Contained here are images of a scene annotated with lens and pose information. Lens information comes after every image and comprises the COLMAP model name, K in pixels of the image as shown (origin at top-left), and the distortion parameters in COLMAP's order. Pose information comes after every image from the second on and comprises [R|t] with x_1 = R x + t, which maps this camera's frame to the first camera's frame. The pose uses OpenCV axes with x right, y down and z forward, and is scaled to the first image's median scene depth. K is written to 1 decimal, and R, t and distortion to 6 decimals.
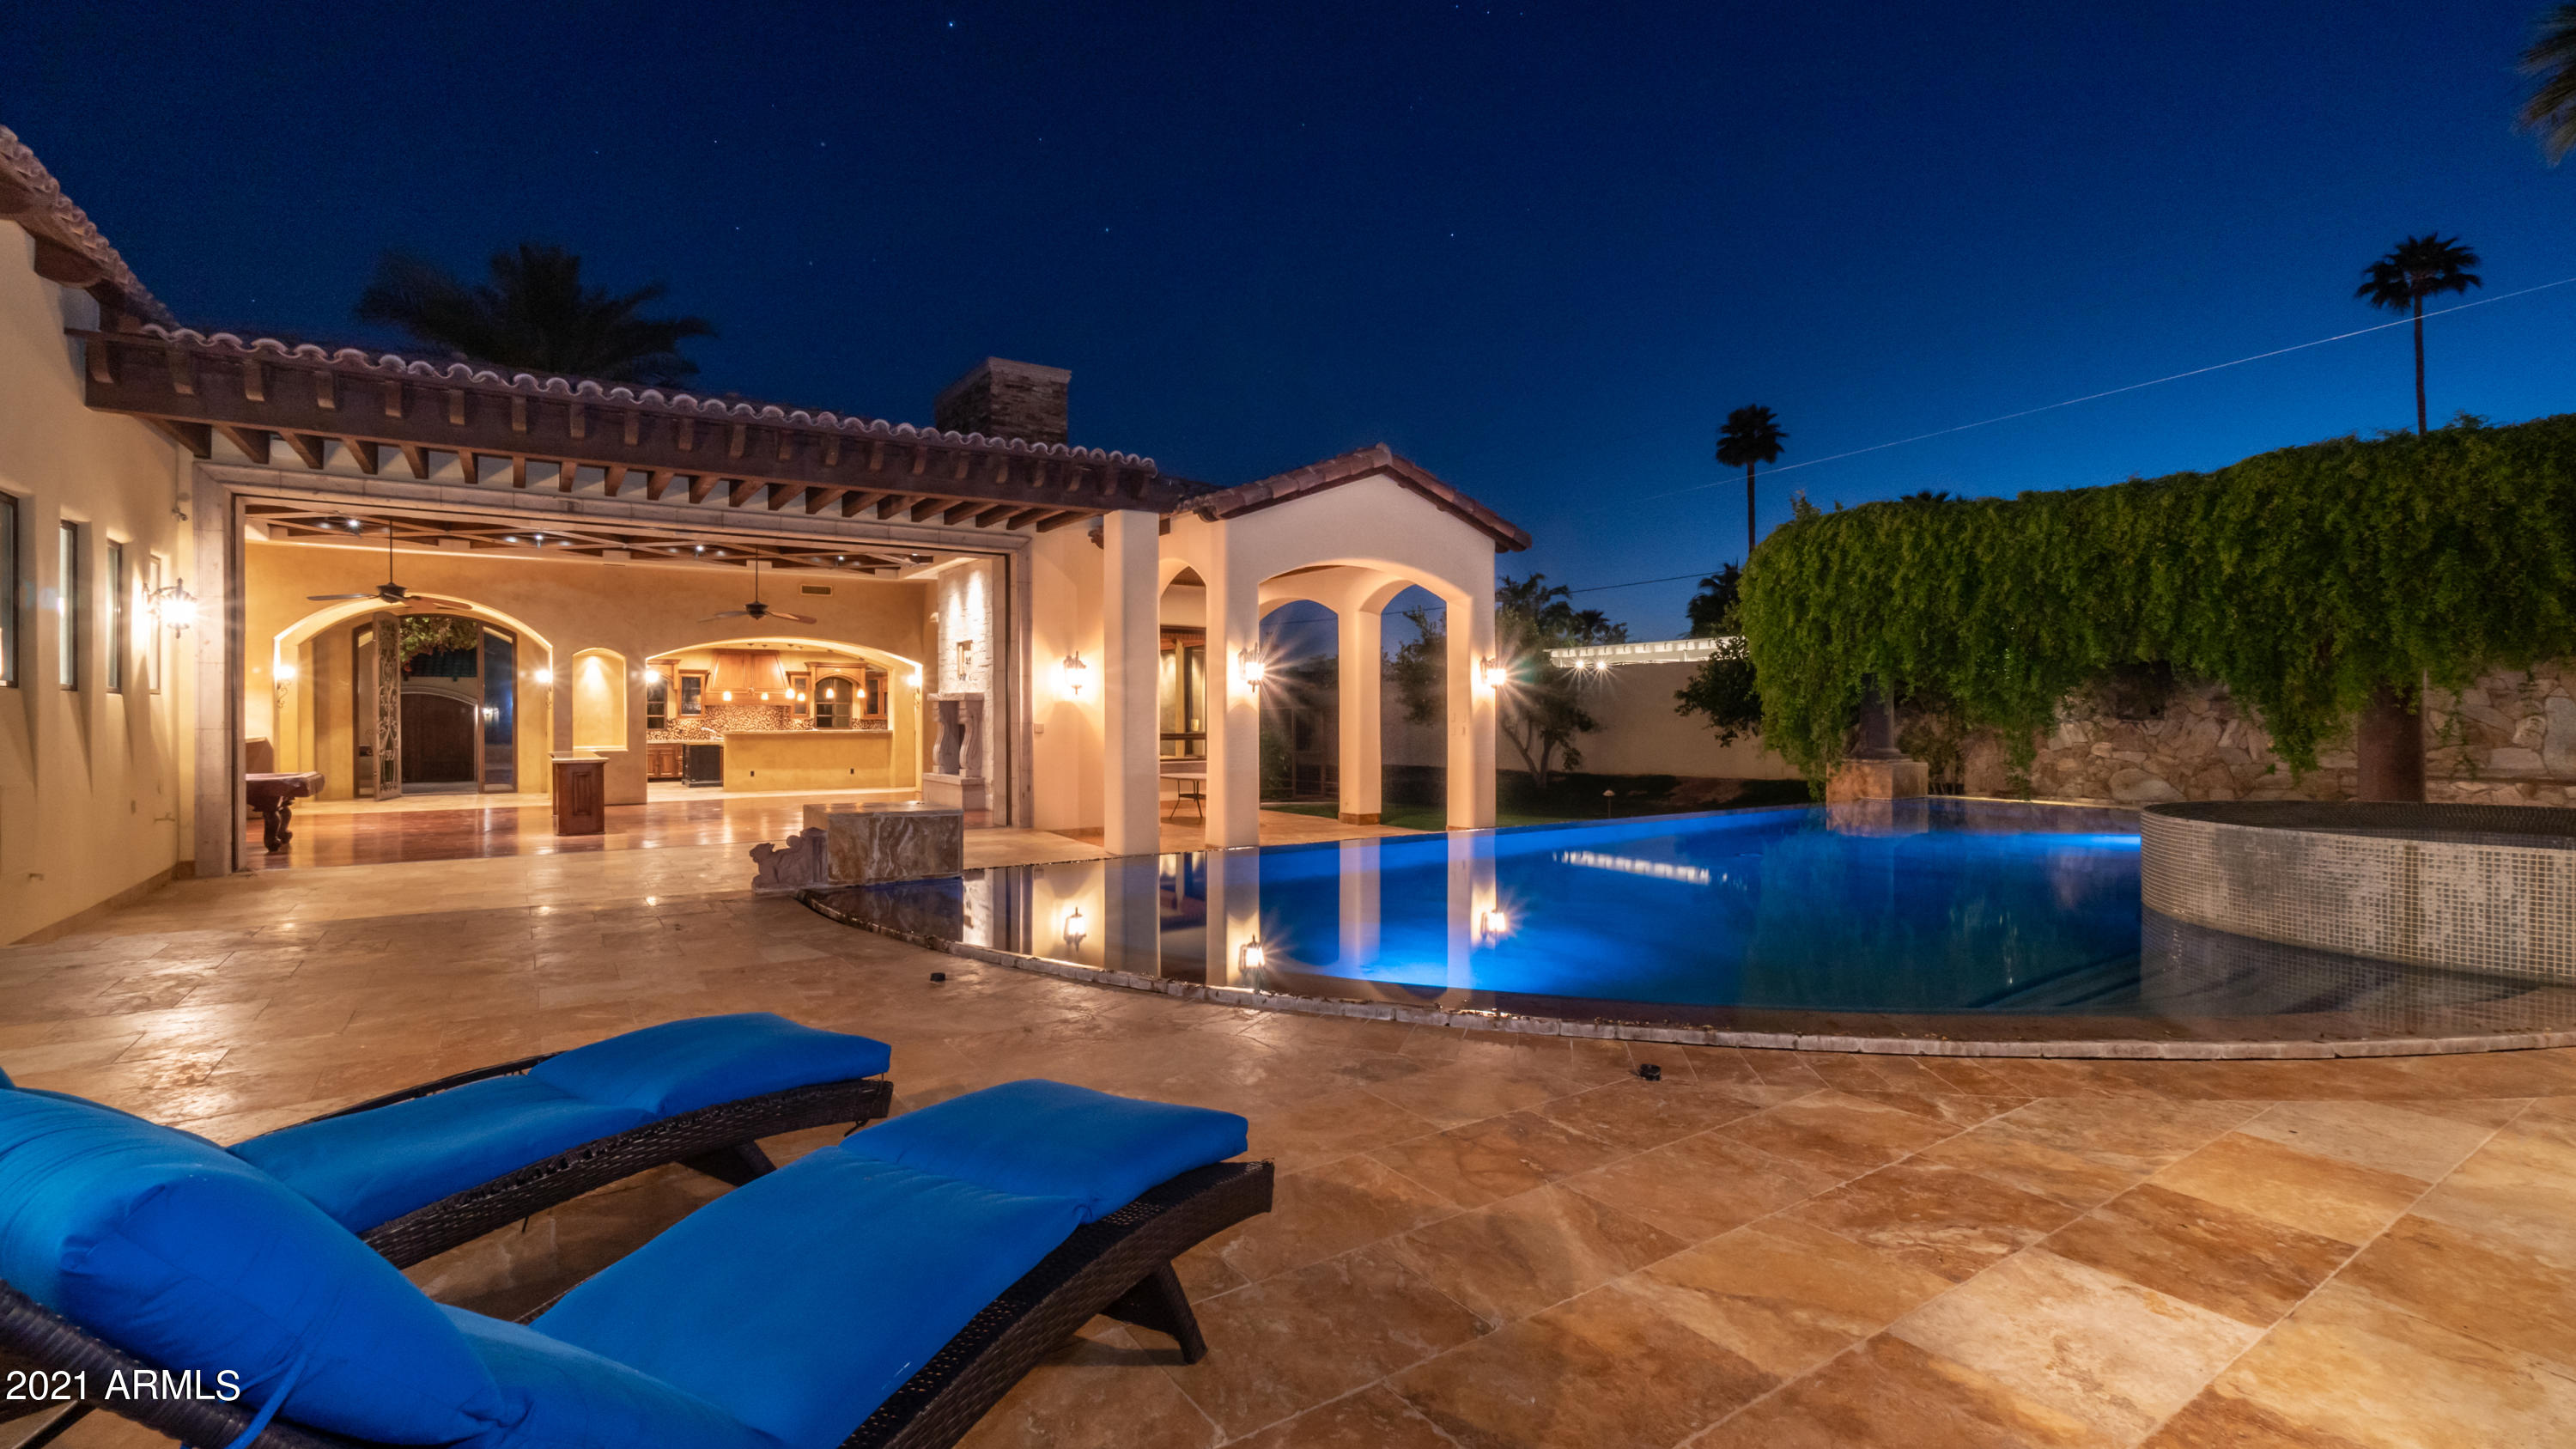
lens RADIAL K [[1160.8, 0, 1268.6], [0, 1160.8, 711.5], [0, 0, 1]] dist [-0.005525, 0.002445]
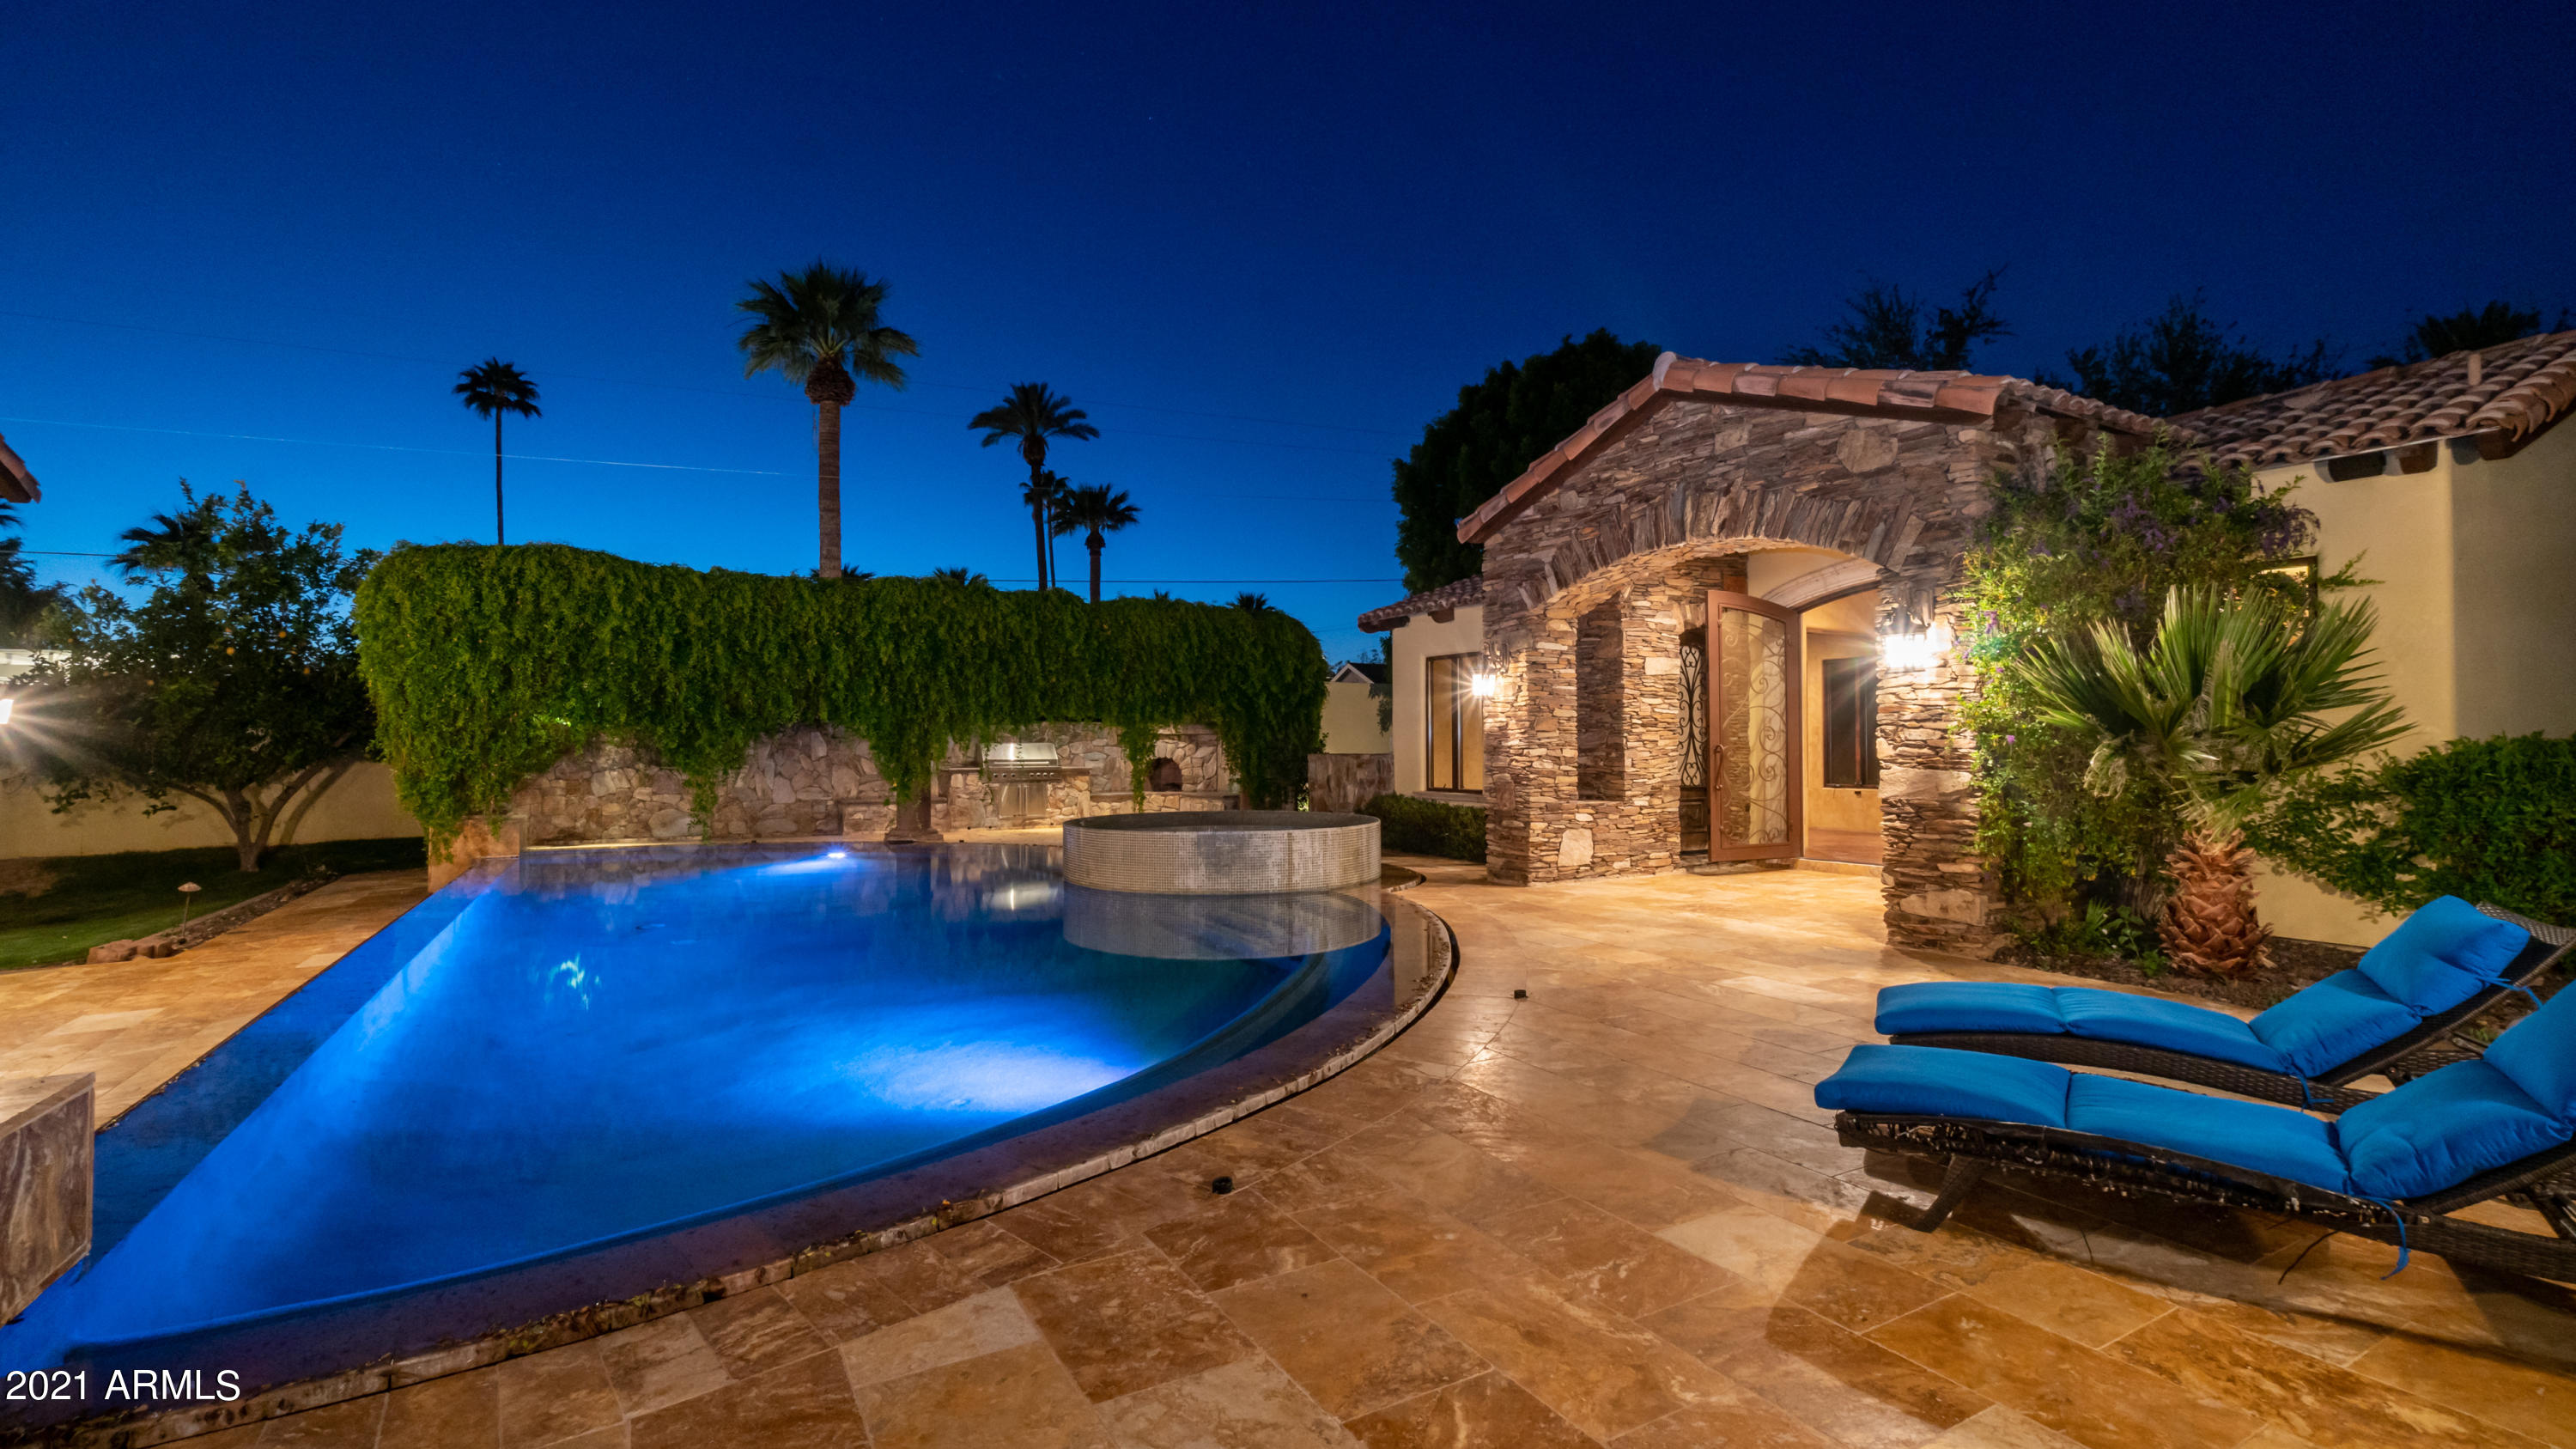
lens RADIAL K [[1160.8, 0, 1244.8], [0, 1160.8, 732.3], [0, 0, 1]] dist [-0.005525, 0.002445]
pose [[0.056902, 0.013452, 0.998289, -0.416744], [0.000889, 0.999908, -0.013524, -0.012508], [-0.998379, 0.001657, 0.056885, 0.397133]]
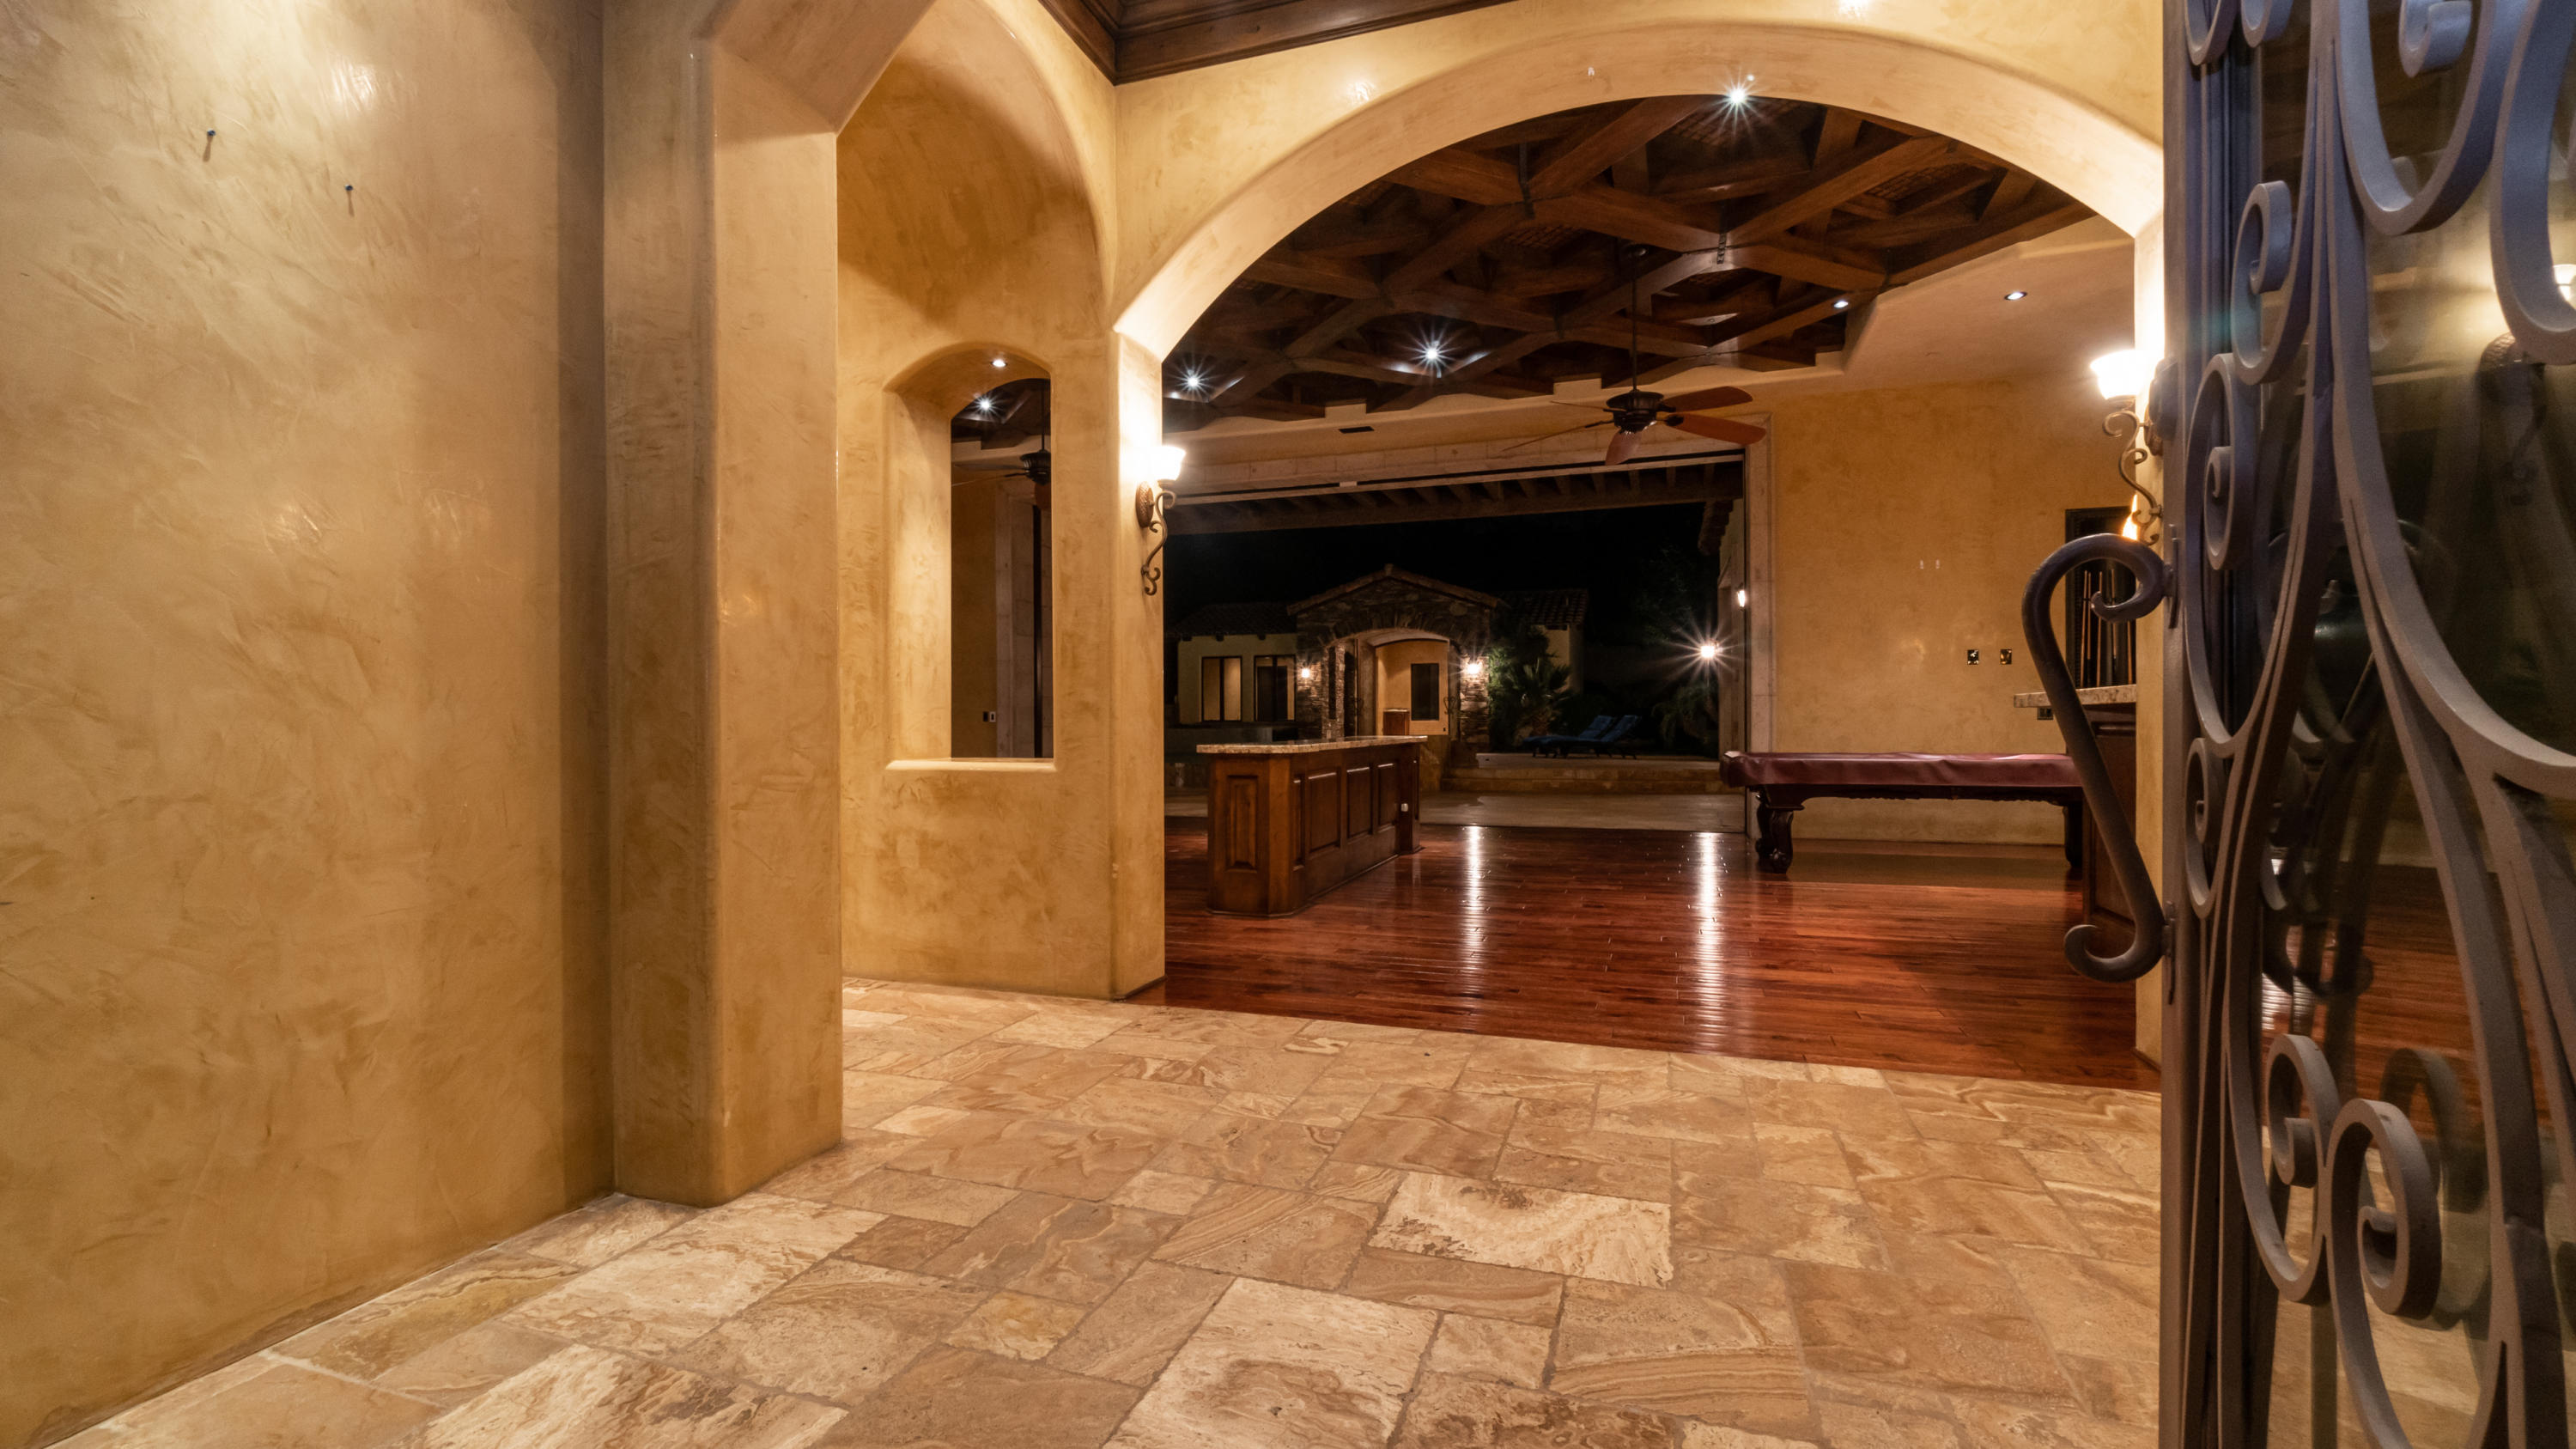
lens RADIAL K [[1160.8, 0, 1290.9], [0, 1160.8, 726.4], [0, 0, 1]] dist [-0.005525, 0.002445]
pose [[-0.619516, 0.002075, 0.784981, -1.235415], [0.003607, 0.999993, 0.000203, 0.040222], [-0.784975, 0.002957, -0.619520, 1.617375]]
